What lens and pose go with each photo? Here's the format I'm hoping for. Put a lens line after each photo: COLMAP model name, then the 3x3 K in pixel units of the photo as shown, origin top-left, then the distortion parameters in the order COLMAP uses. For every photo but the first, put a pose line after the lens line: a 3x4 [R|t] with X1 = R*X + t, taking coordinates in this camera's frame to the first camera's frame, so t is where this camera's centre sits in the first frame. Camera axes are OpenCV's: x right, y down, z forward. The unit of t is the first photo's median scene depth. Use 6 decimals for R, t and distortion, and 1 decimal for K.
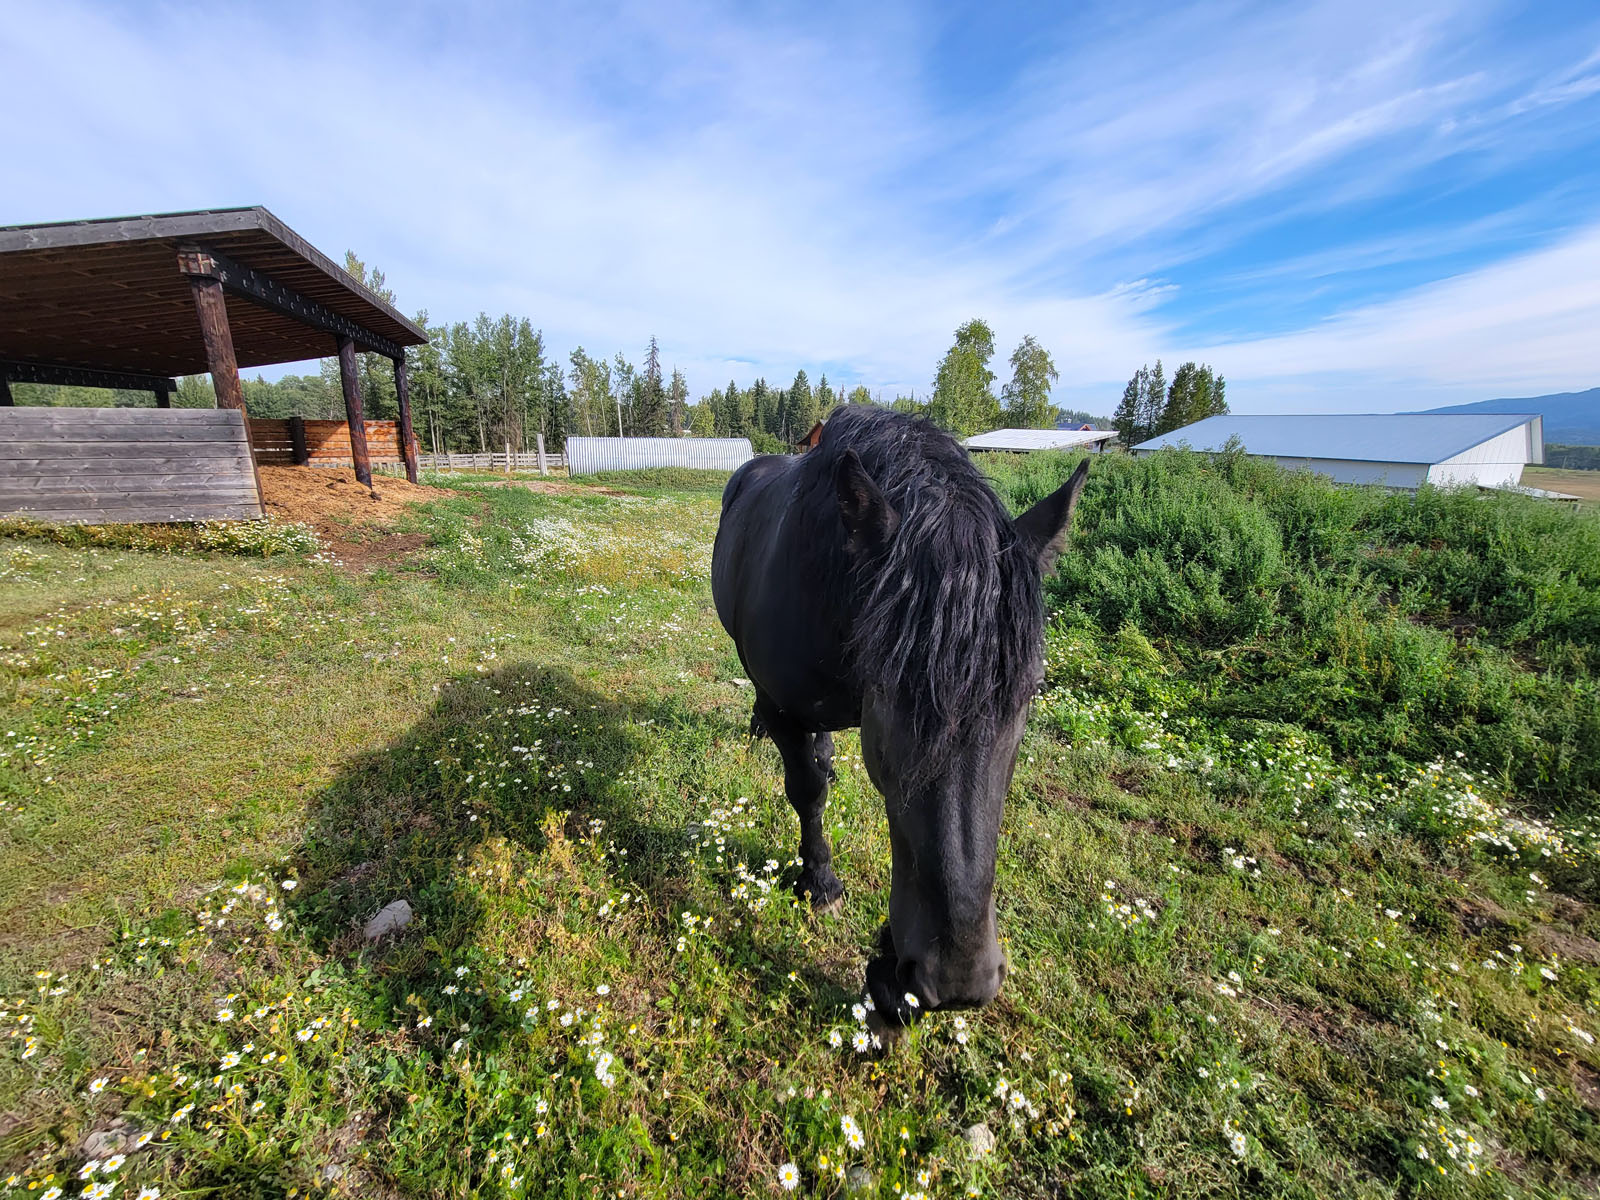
lens RADIAL K [[647.5, 0, 802.5], [0, 647.5, 605.3], [0, 0, 1]] dist [0.002406, -0.001266]
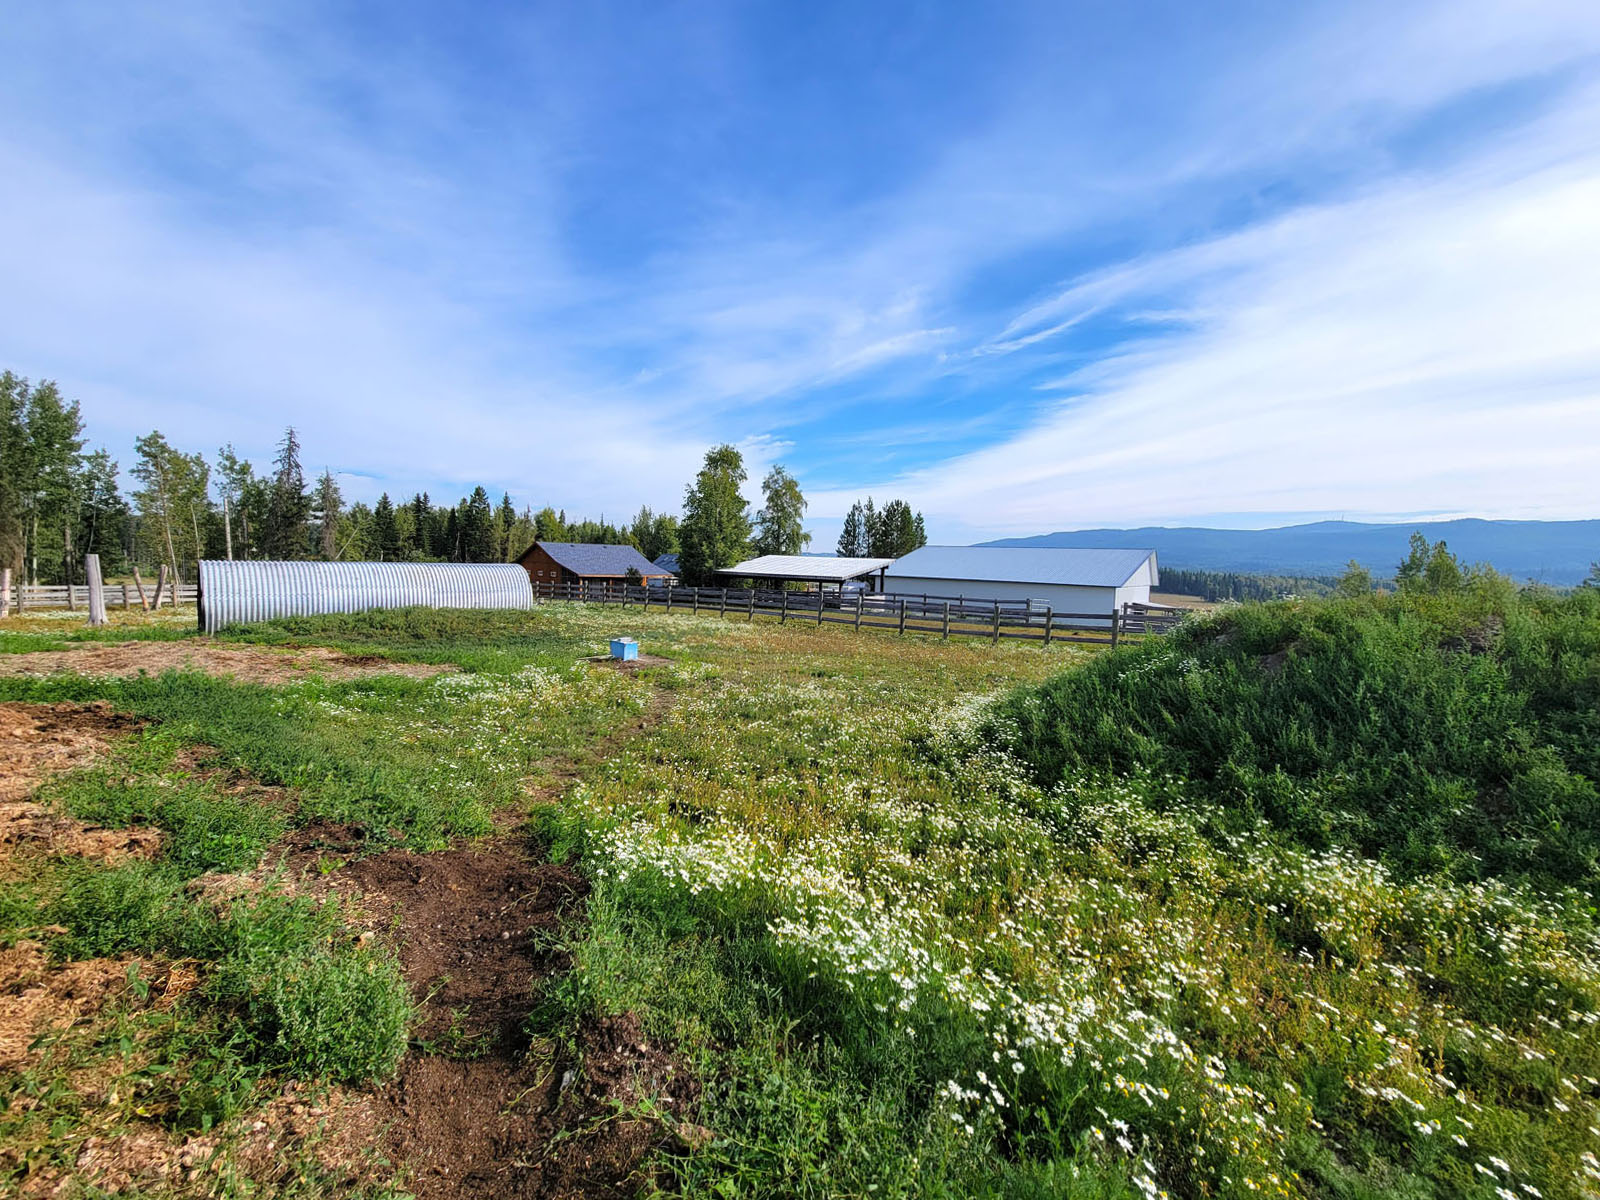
lens RADIAL K [[647.5, 0, 798.5], [0, 647.5, 601.1], [0, 0, 1]] dist [0.002406, -0.001266]
pose [[0.876390, -0.022706, 0.481067, -0.077716], [0.114522, 0.980061, -0.162374, -0.032388], [-0.467788, 0.197396, 0.861516, 0.120534]]
